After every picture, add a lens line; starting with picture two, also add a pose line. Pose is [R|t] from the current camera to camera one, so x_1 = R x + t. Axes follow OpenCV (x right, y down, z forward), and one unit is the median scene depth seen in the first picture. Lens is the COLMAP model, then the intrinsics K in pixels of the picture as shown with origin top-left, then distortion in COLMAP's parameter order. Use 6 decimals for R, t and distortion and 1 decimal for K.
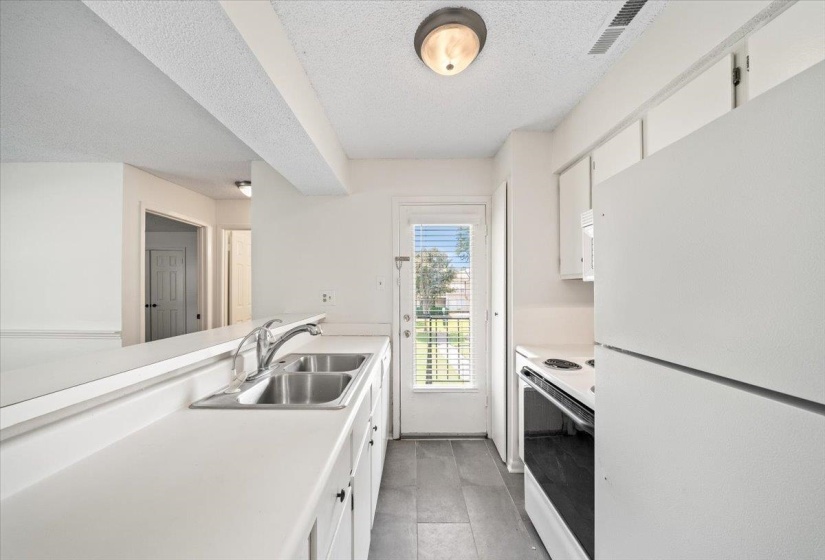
lens RADIAL K [[285.1, 0, 410.0], [0, 285.1, 286.2], [0, 0, 1]] dist [-0.002130, -0.000539]
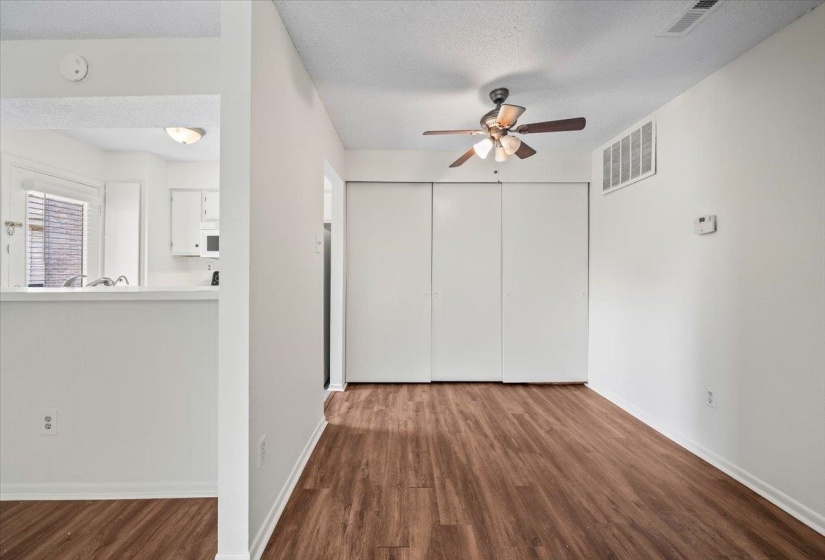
lens RADIAL K [[324.4, 0, 414.2], [0, 324.4, 268.5], [0, 0, 1]] dist [-0.014289, 0.000228]
pose [[-0.030086, 0.012788, 0.999466, -1.183392], [0.001582, 0.999918, -0.012746, 0.066318], [-0.999546, 0.001198, -0.030104, -0.279868]]
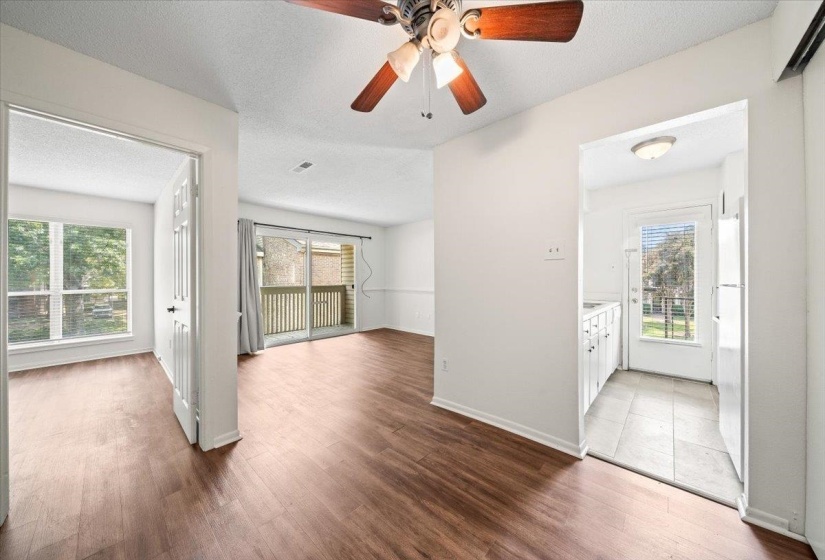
lens RADIAL K [[285.1, 0, 411.1], [0, 285.1, 280.1], [0, 0, 1]] dist [-0.002130, -0.000539]
pose [[0.743610, 0.005993, -0.668587, 0.125280], [-0.001831, 0.999974, 0.006927, 0.055759], [0.668612, -0.003926, 0.743601, -0.964400]]
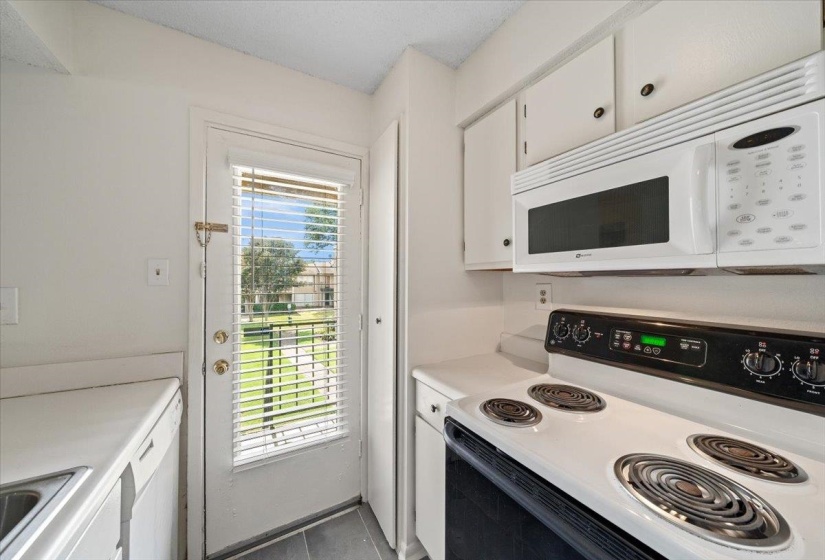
lens RADIAL K [[285.1, 0, 411.1], [0, 285.1, 277.1], [0, 0, 1]] dist [-0.002130, -0.000539]
pose [[0.866358, 0.008554, 0.499350, 0.033660], [-0.003719, 0.999936, -0.010678, 0.001469], [-0.499410, 0.007394, 0.866334, 0.382672]]
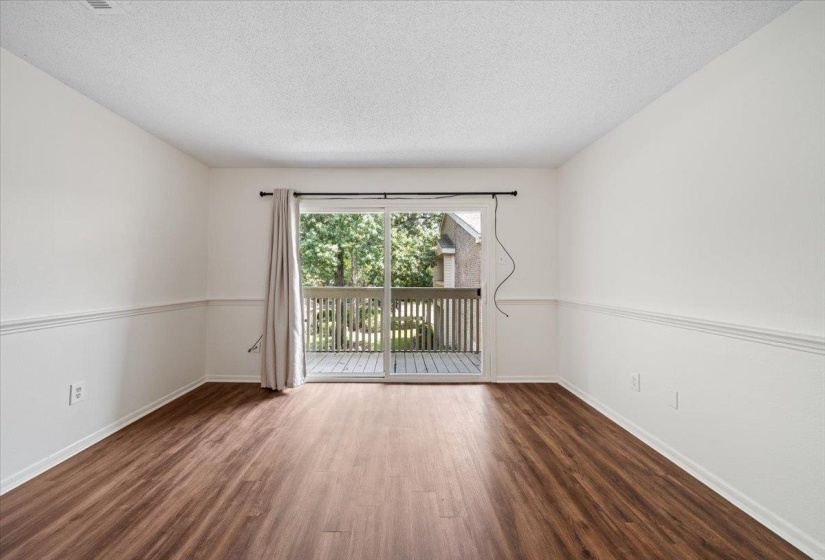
lens RADIAL K [[285.1, 0, 401.2], [0, 285.1, 278.6], [0, 0, 1]] dist [-0.002130, -0.000539]
pose [[0.018374, 0.006529, -0.999810, -0.718880], [-0.003097, 0.999974, 0.006473, 0.062651], [0.999826, 0.002978, 0.018394, 0.314352]]
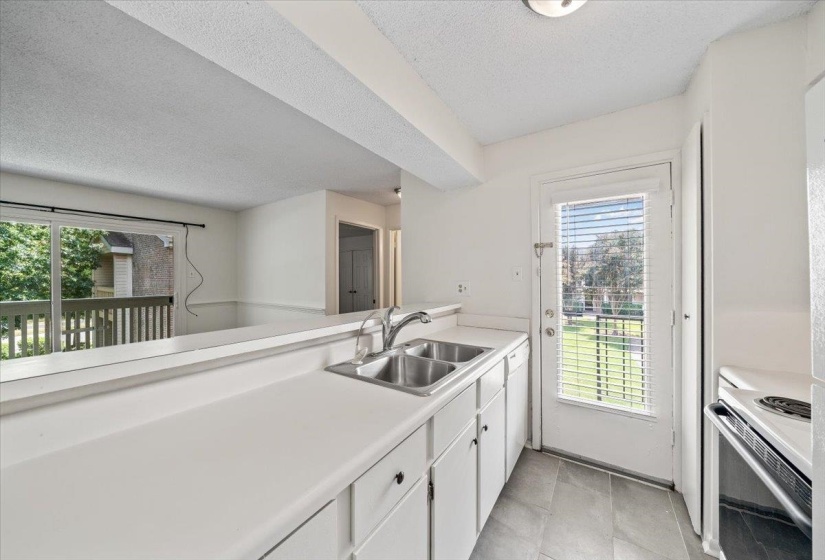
lens RADIAL K [[285.1, 0, 410.4], [0, 285.1, 278.1], [0, 0, 1]] dist [-0.002130, -0.000539]
pose [[0.836997, -0.000174, -0.547207, 0.118883], [0.001134, 0.999998, 0.001416, 0.002056], [0.547206, -0.001805, 0.836996, 0.051359]]
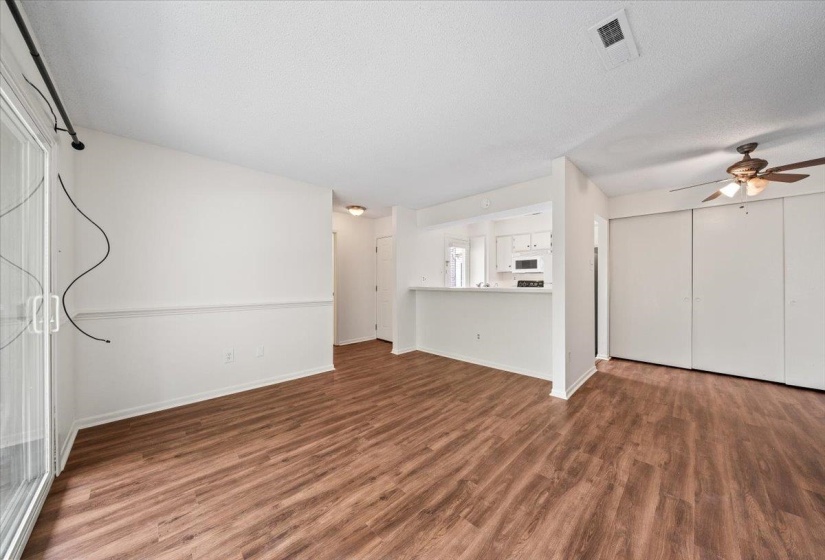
lens RADIAL K [[285.1, 0, 408.7], [0, 285.1, 281.0], [0, 0, 1]] dist [-0.002130, -0.000539]
pose [[0.706870, 0.000993, 0.707343, -1.996388], [0.001493, 0.999995, -0.002896, 0.067121], [-0.707342, 0.003104, 0.706865, -0.409622]]
